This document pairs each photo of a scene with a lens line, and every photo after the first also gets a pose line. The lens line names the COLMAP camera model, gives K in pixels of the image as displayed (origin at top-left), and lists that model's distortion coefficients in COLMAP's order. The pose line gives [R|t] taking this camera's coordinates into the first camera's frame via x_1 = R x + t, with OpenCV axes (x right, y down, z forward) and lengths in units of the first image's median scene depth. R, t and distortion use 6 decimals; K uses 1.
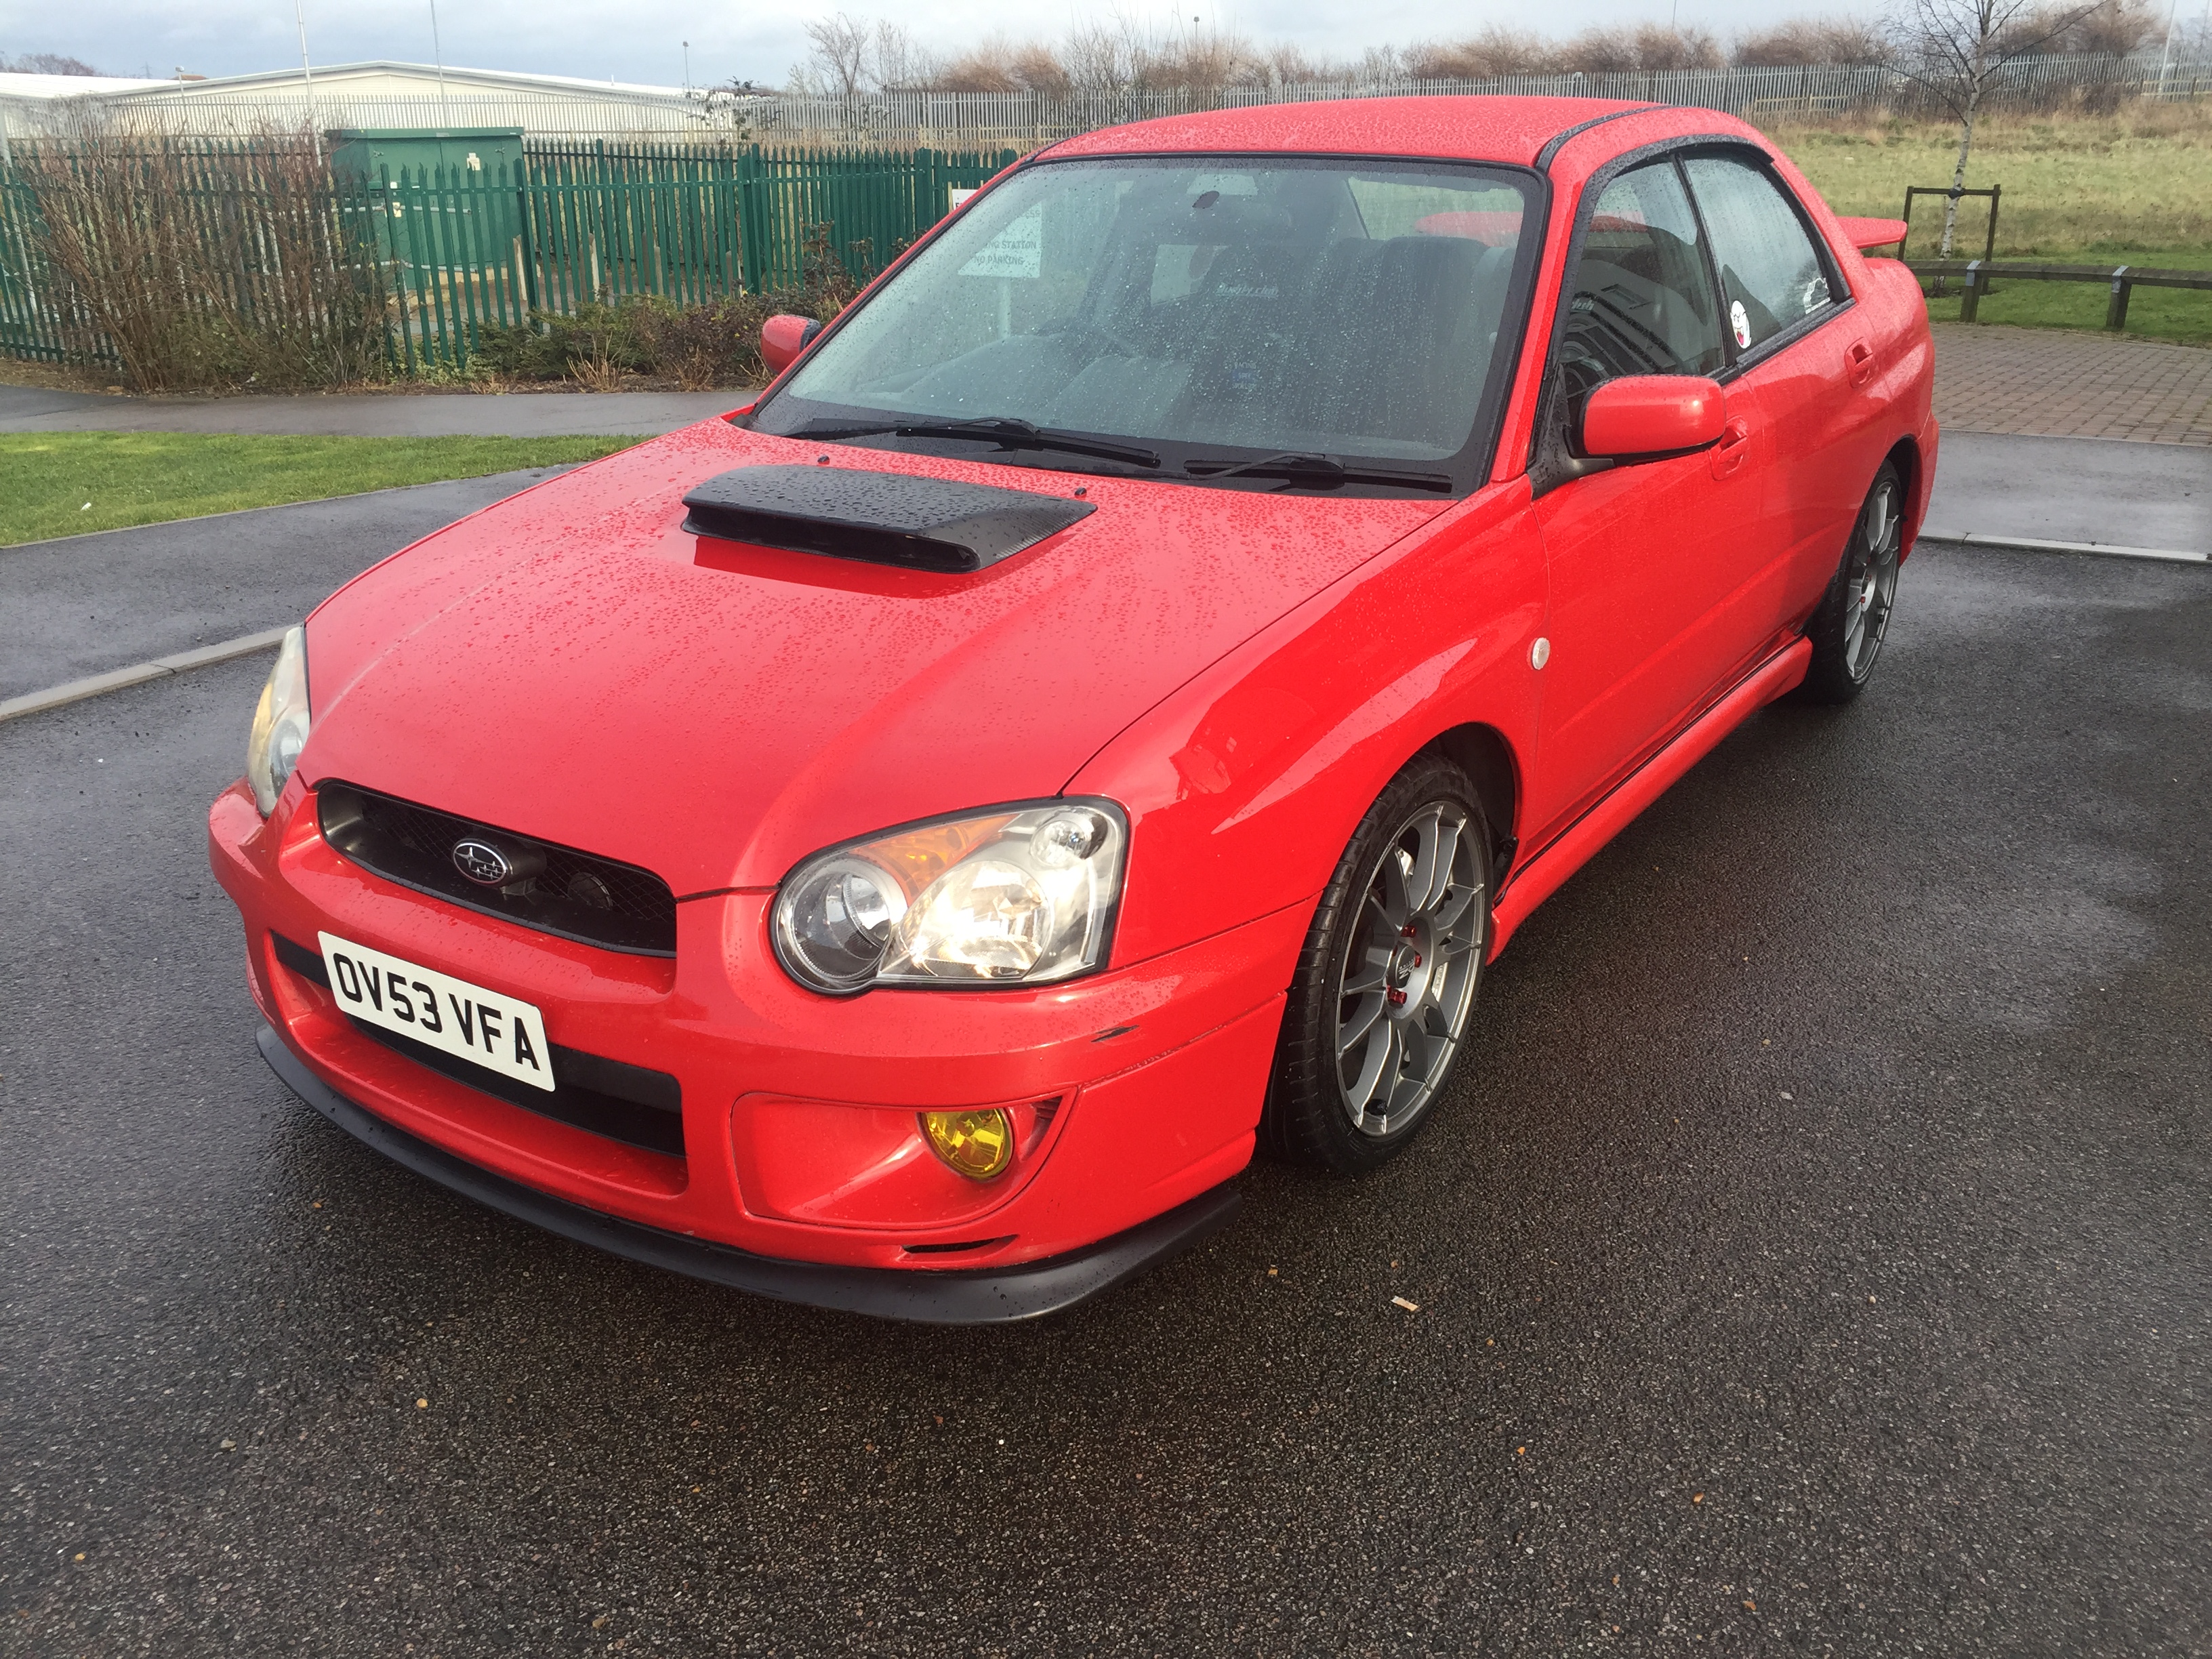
lens RADIAL K [[1869.1, 0, 1106.0], [0, 1869.1, 829.5], [0, 0, 1]] dist [0.033756, -0.005576]
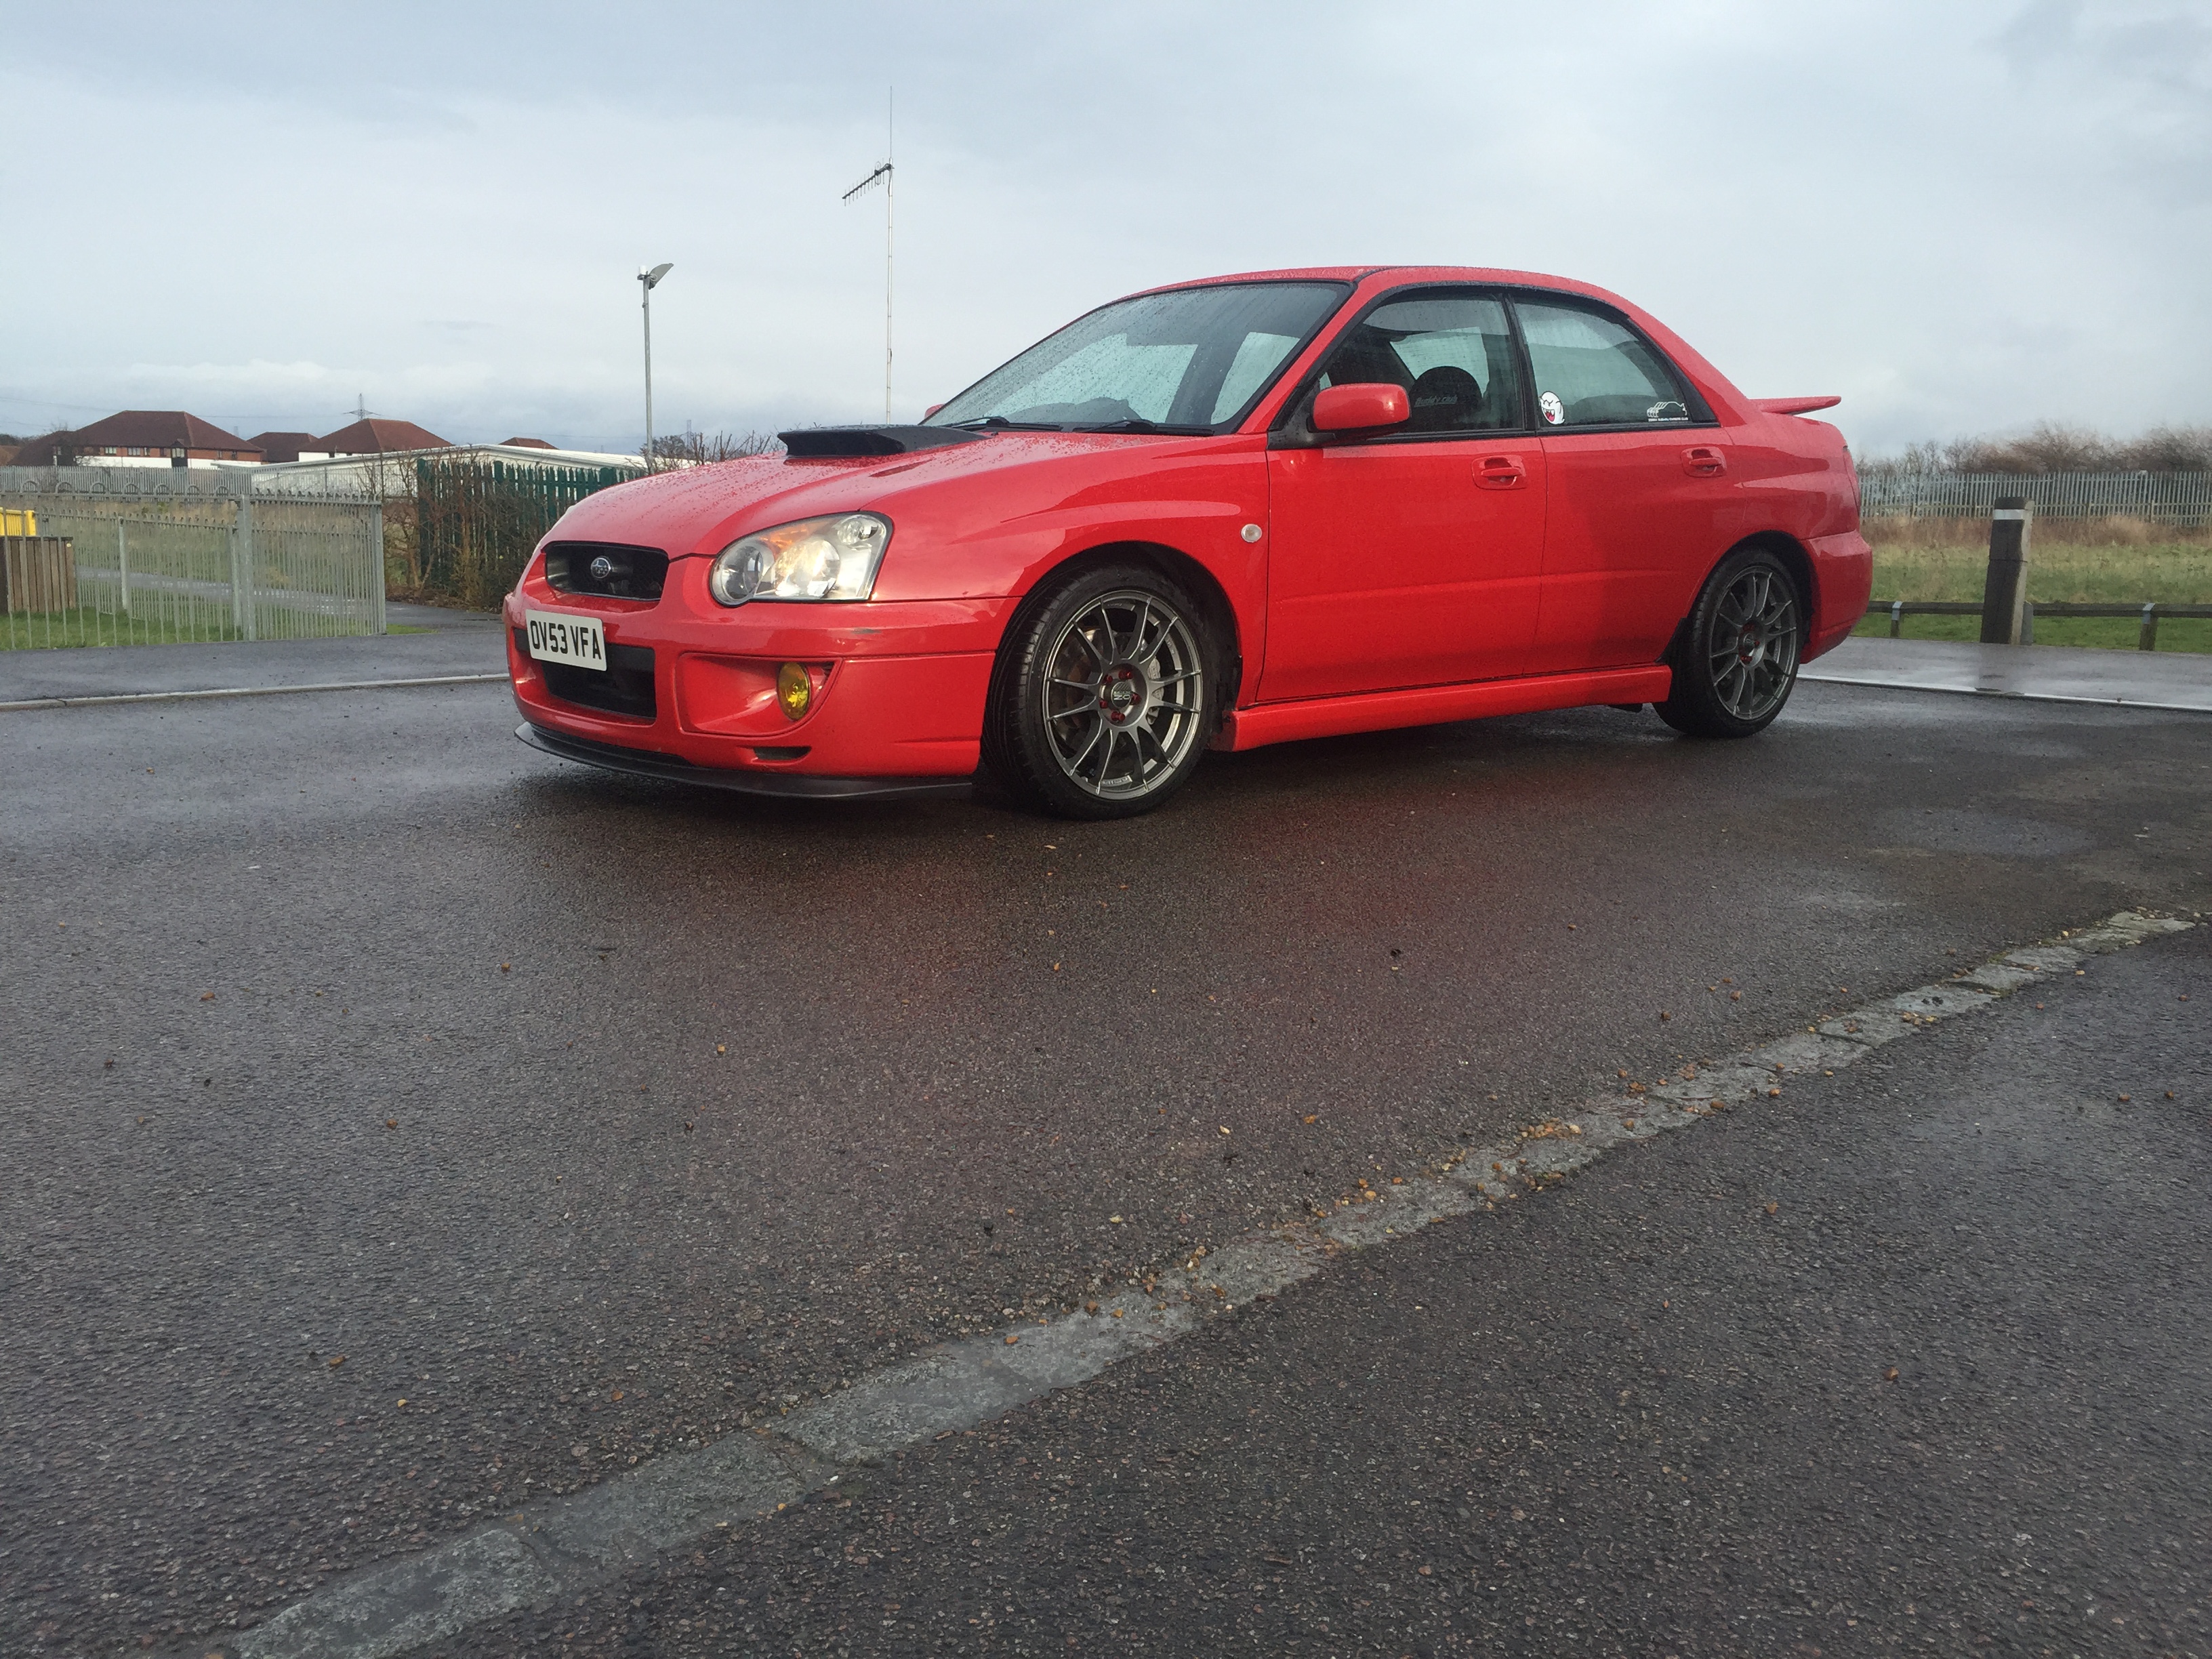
lens RADIAL K [[1869.1, 0, 1106.0], [0, 1869.1, 829.5], [0, 0, 1]] dist [0.033756, -0.005576]
pose [[0.957729, 0.075431, -0.277606, 0.632494], [-0.127872, 0.976060, -0.175940, 0.494522], [0.257689, 0.204001, 0.944447, -0.537249]]
